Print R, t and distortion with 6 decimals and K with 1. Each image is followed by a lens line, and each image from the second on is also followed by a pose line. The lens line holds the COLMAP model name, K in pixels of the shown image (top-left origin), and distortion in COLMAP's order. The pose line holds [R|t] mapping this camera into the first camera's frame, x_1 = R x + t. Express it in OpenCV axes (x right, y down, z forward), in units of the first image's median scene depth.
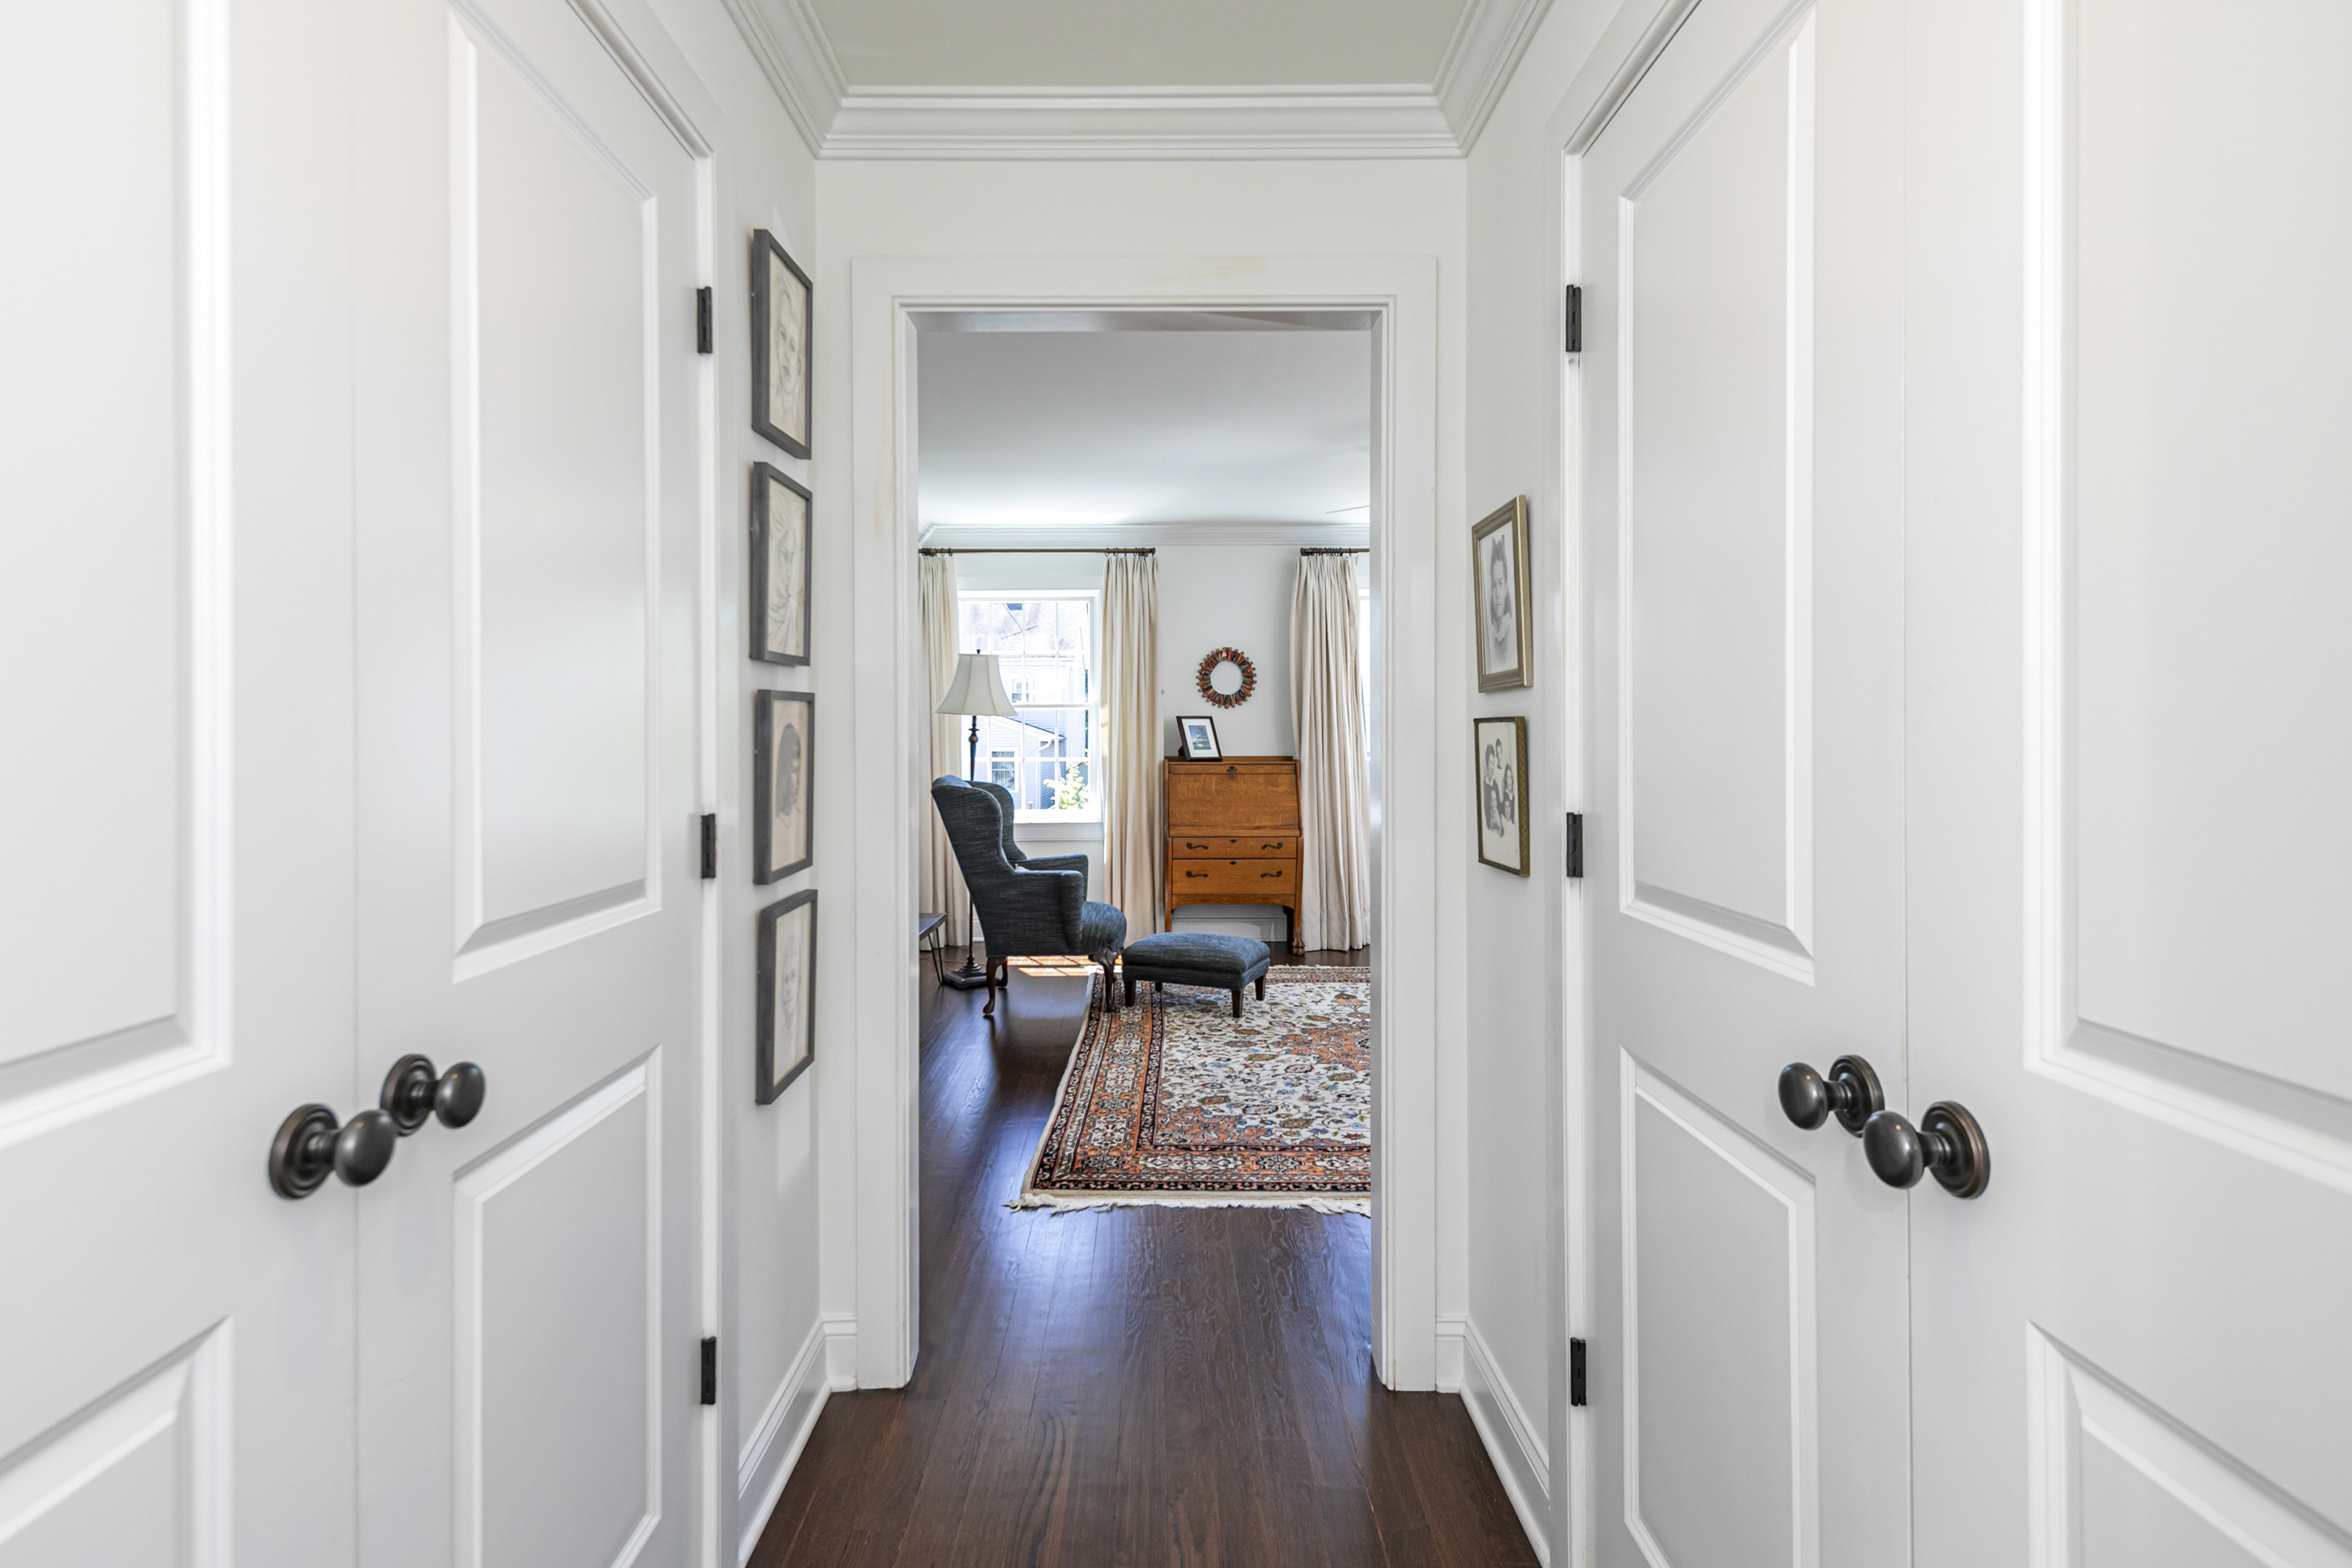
lens RADIAL K [[1180.1, 0, 1158.9], [0, 1180.1, 737.9], [0, 0, 1]] dist [0.025638, -0.000547]
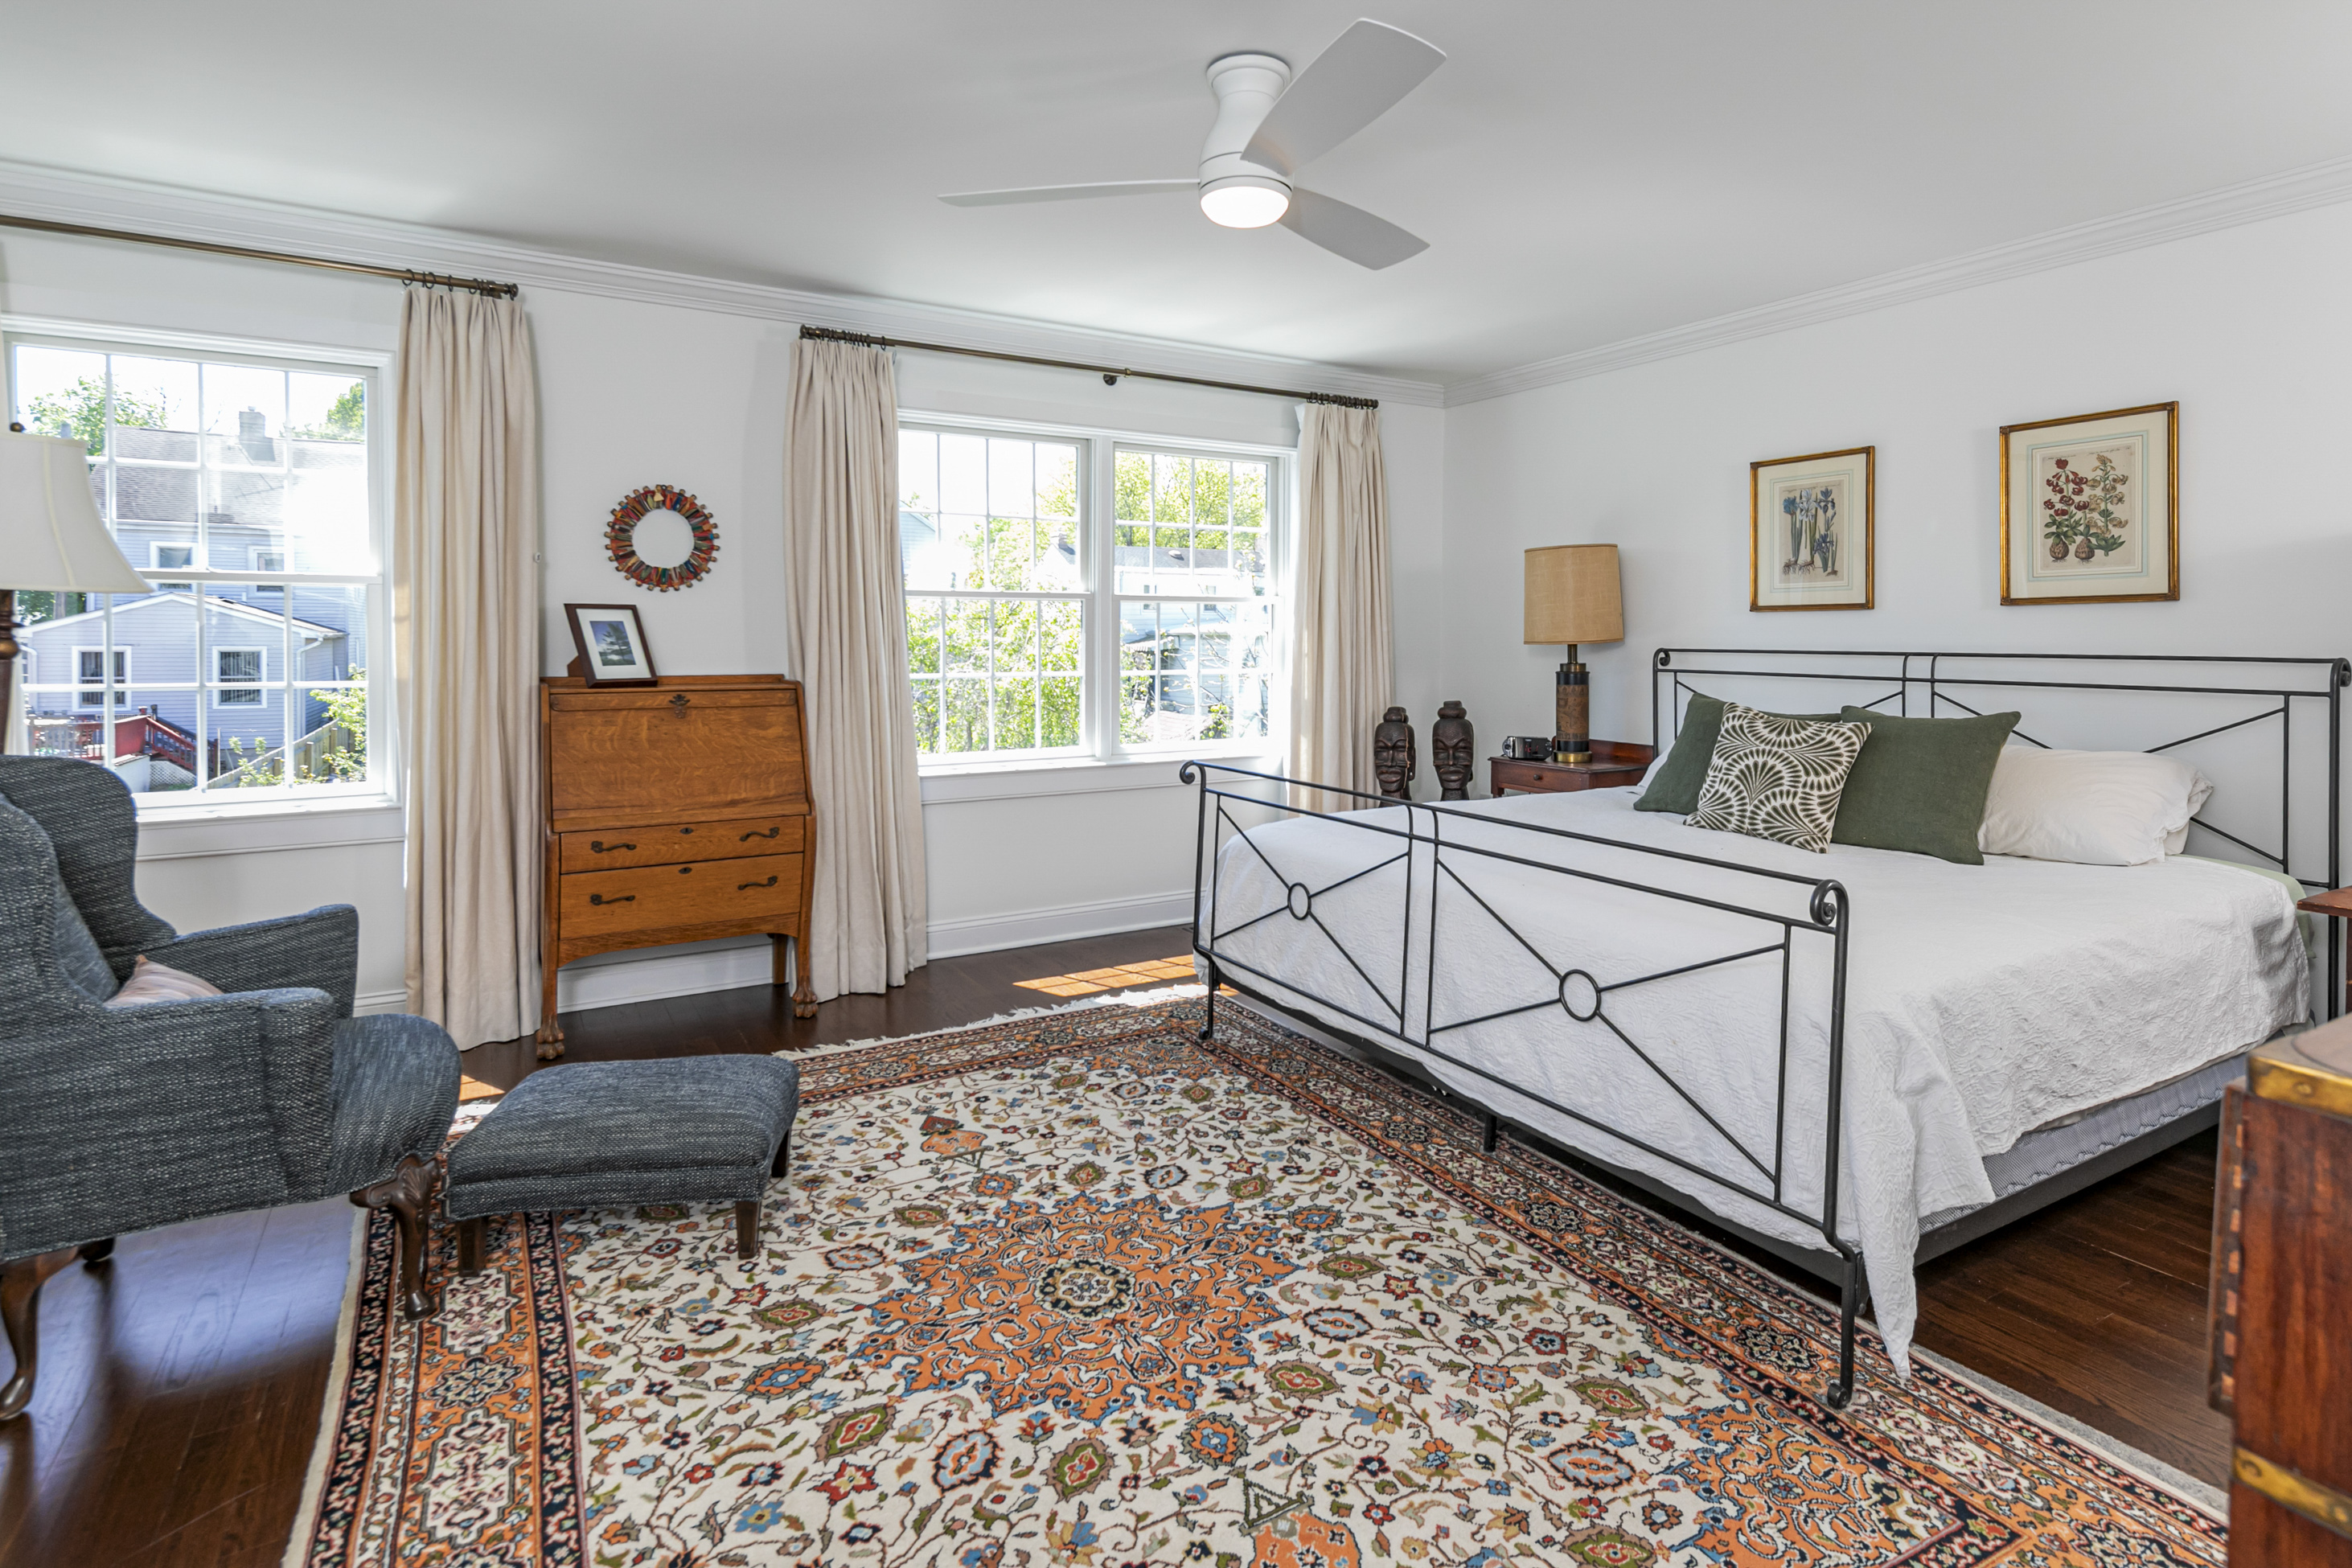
lens RADIAL K [[1180.1, 0, 1181.9], [0, 1180.1, 652.4], [0, 0, 1]] dist [0.025638, -0.000547]
pose [[0.862587, -0.001807, 0.505906, -0.017451], [-0.005192, 0.999909, 0.012423, -0.004405], [-0.505883, -0.013342, 0.862499, 0.397665]]
